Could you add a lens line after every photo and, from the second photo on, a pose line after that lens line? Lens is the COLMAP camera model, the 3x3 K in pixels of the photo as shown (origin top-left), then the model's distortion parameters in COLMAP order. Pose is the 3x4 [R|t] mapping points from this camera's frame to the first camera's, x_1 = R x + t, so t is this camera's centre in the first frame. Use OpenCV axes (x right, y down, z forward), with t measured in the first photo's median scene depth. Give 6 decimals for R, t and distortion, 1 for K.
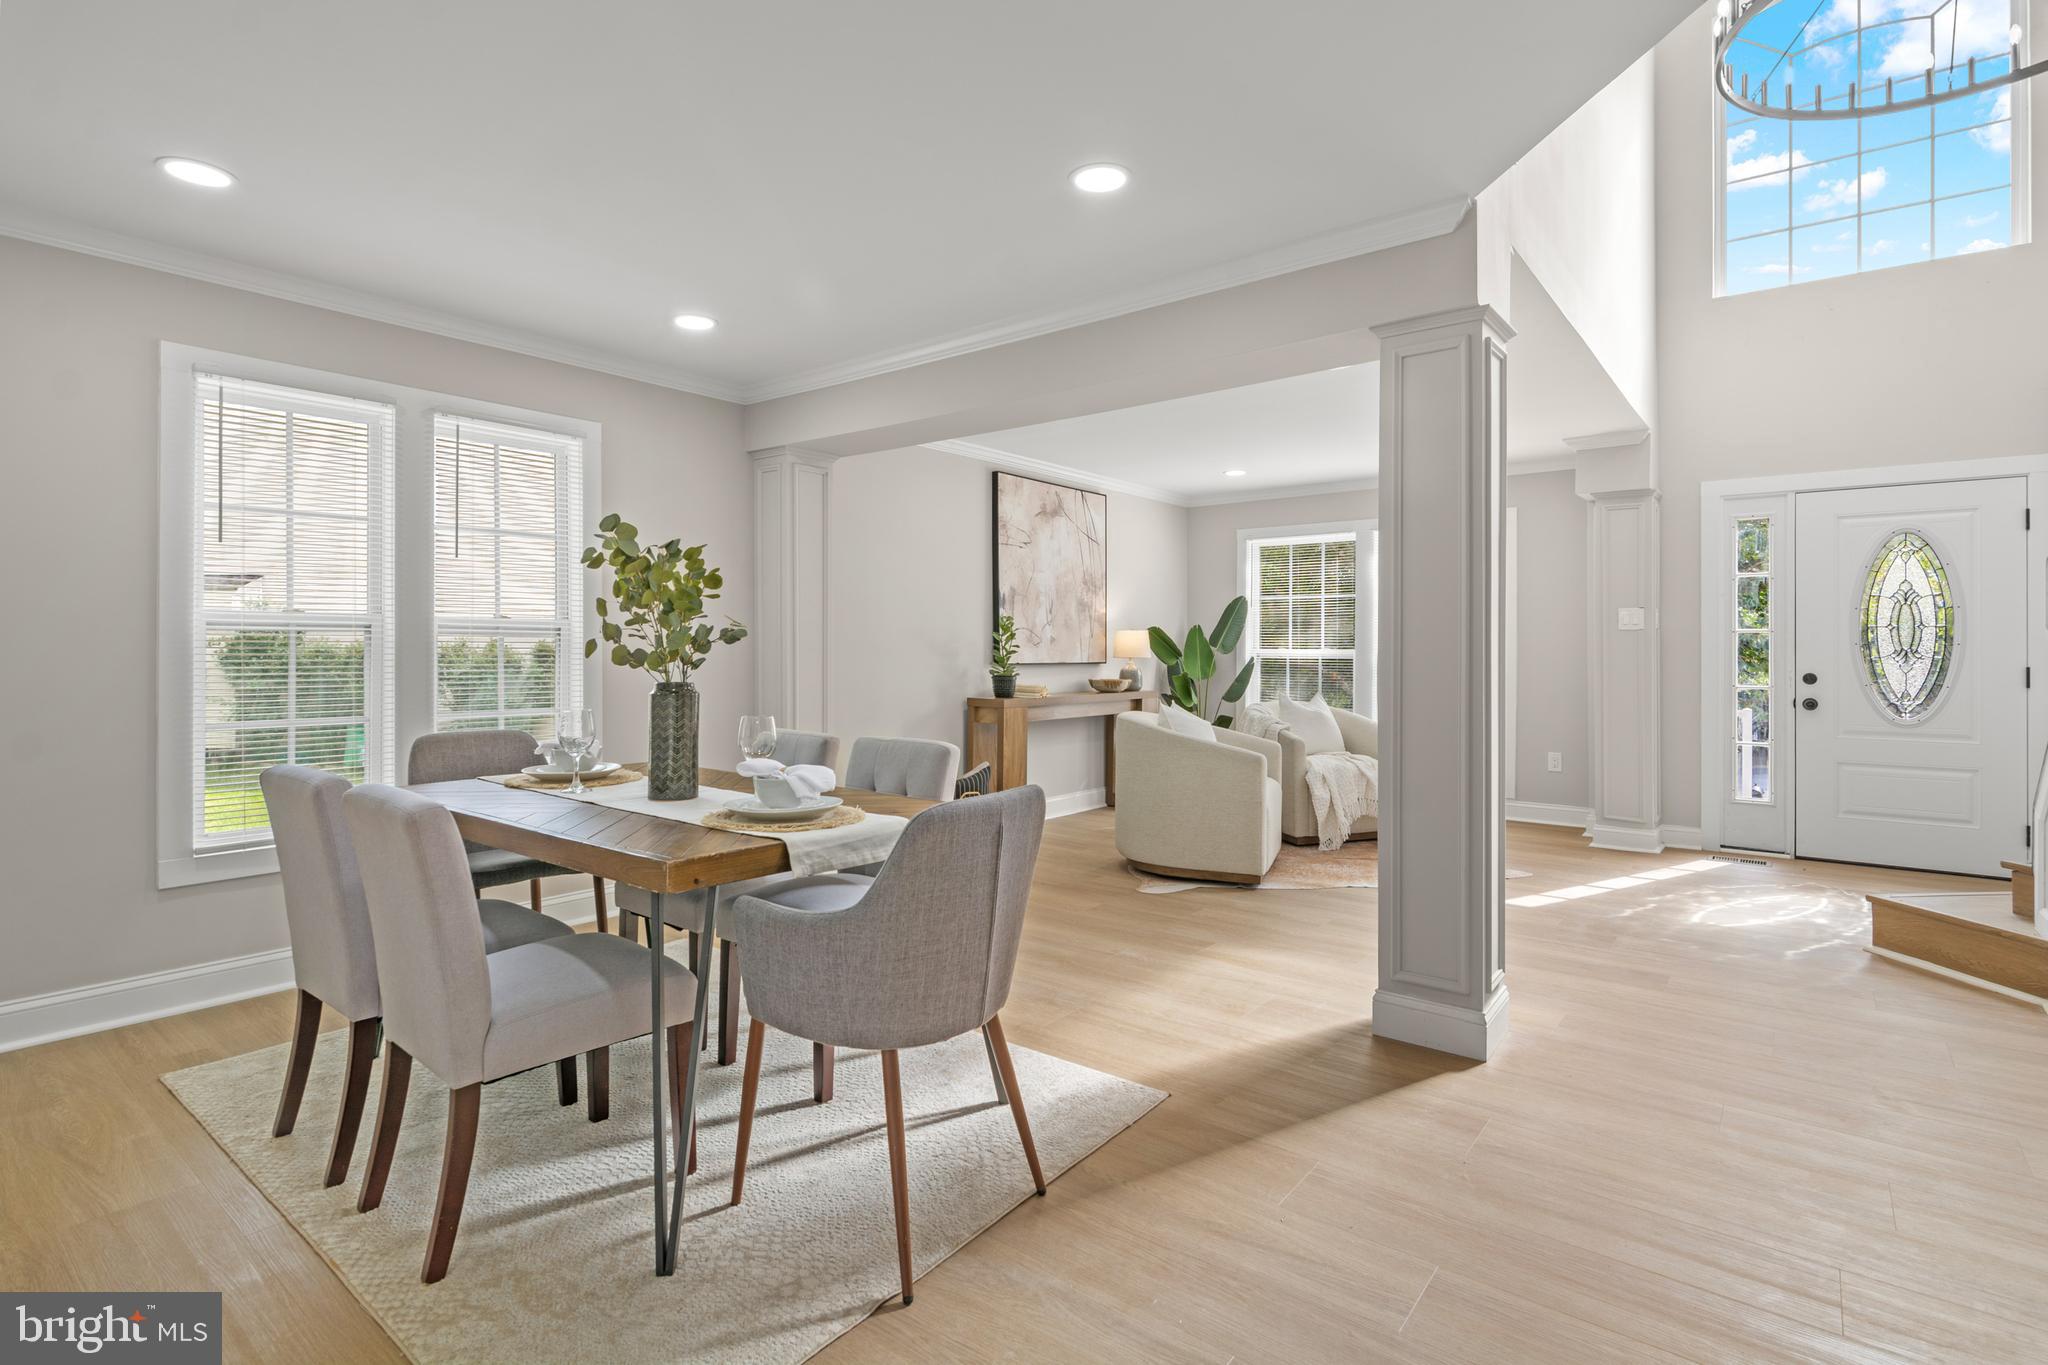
lens RADIAL K [[983.5, 0, 1026.5], [0, 983.5, 643.9], [0, 0, 1]] dist [0.003518, -0.003145]
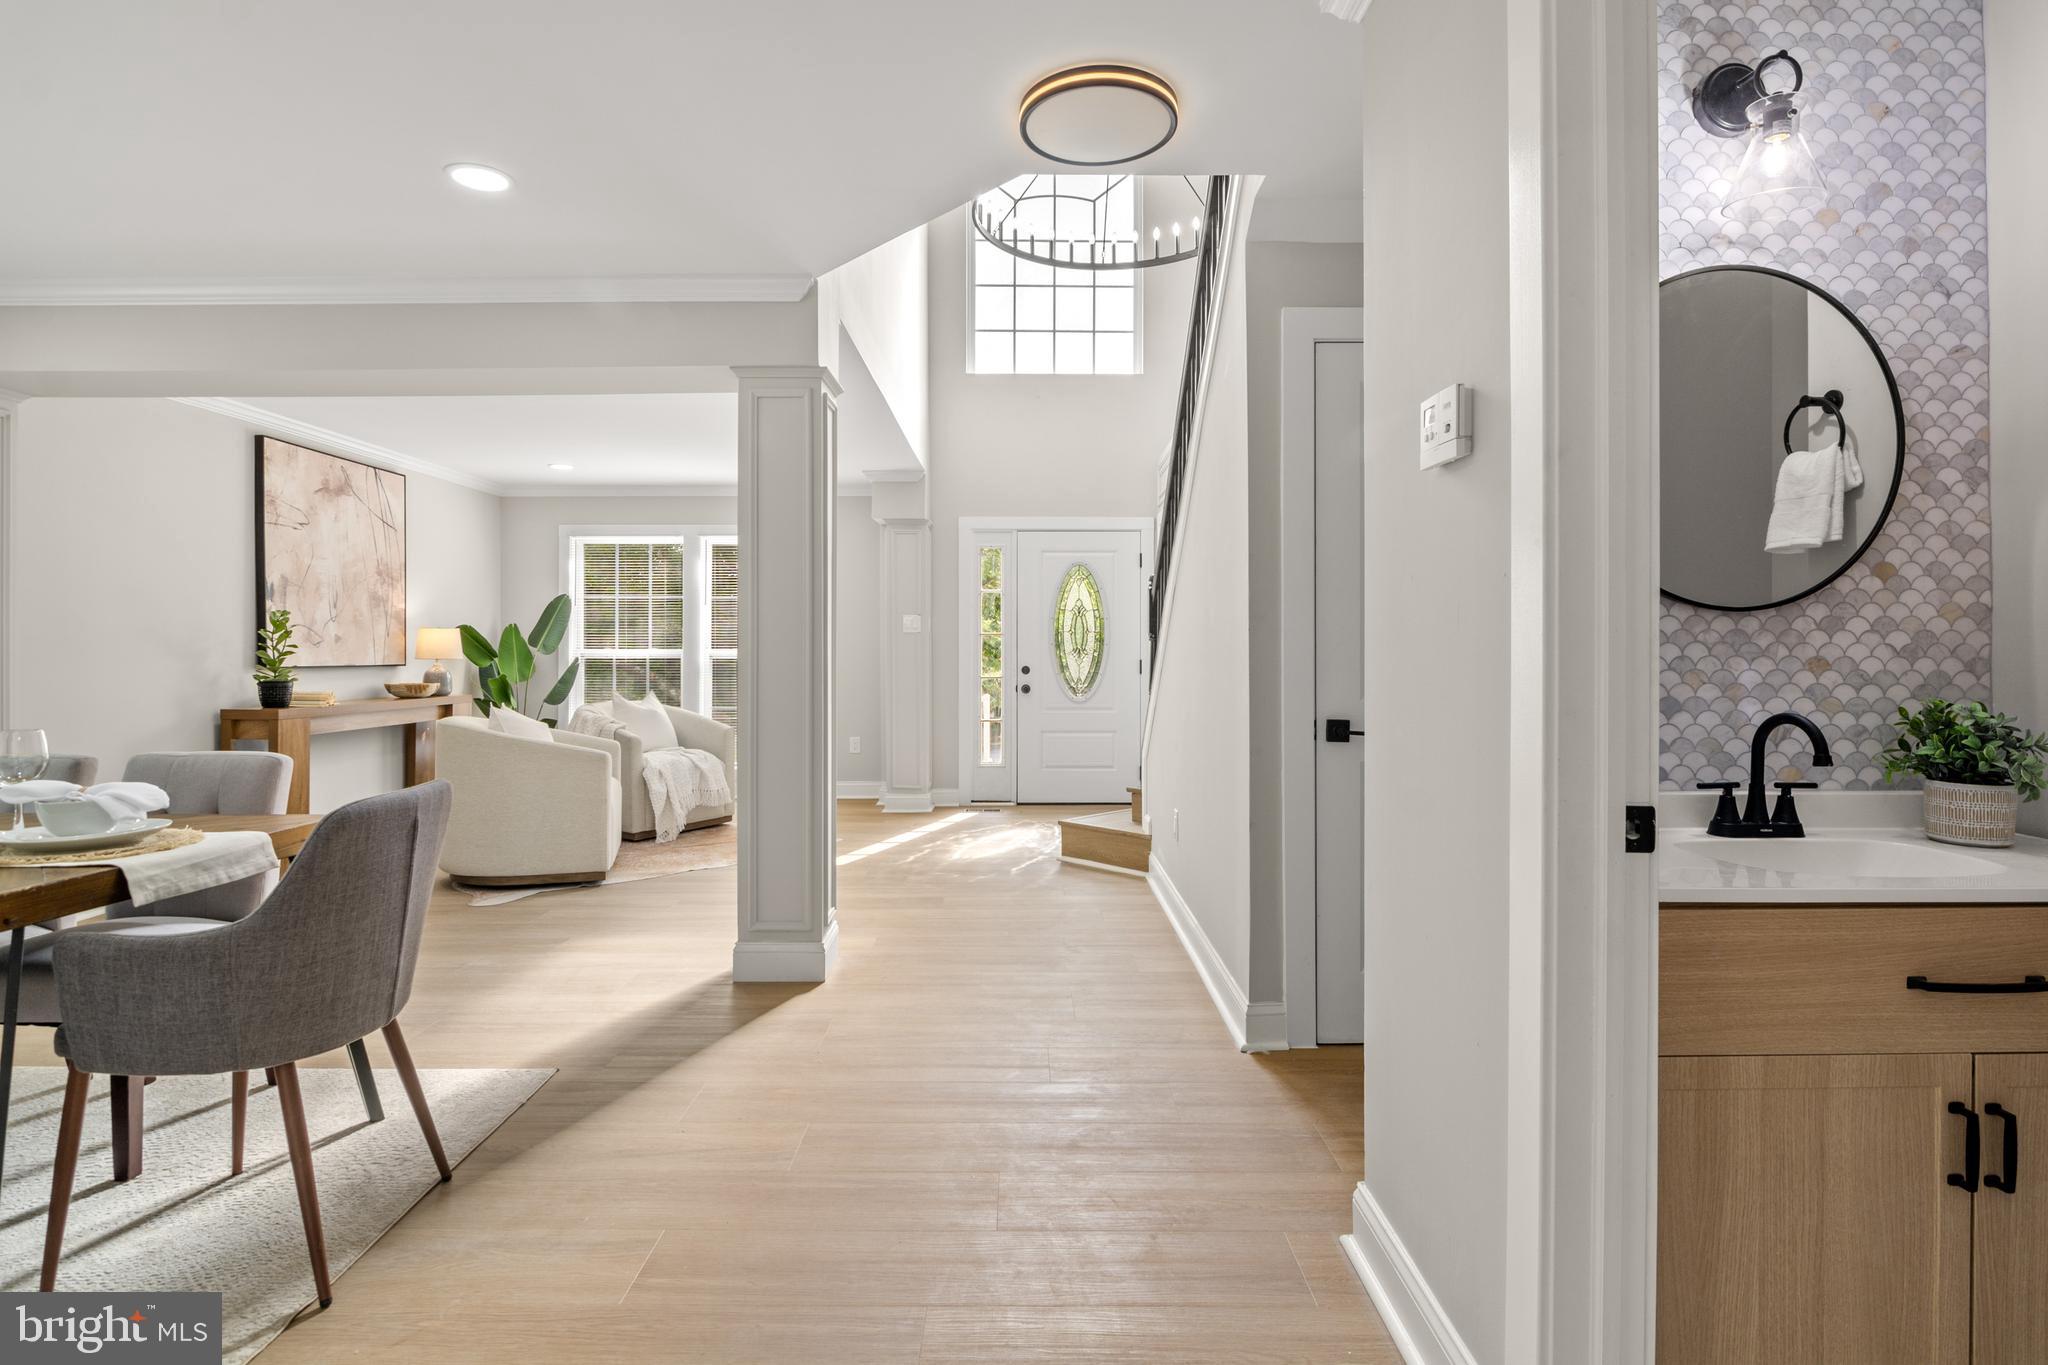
lens RADIAL K [[1006.0, 0, 1016.8], [0, 1006.0, 653.0], [0, 0, 1]] dist [0.000790, -0.001841]
pose [[0.785256, -0.004290, 0.619157, -0.124491], [-0.000626, 0.999970, 0.007722, 0.002869], [-0.619171, -0.006451, 0.785229, -0.138004]]
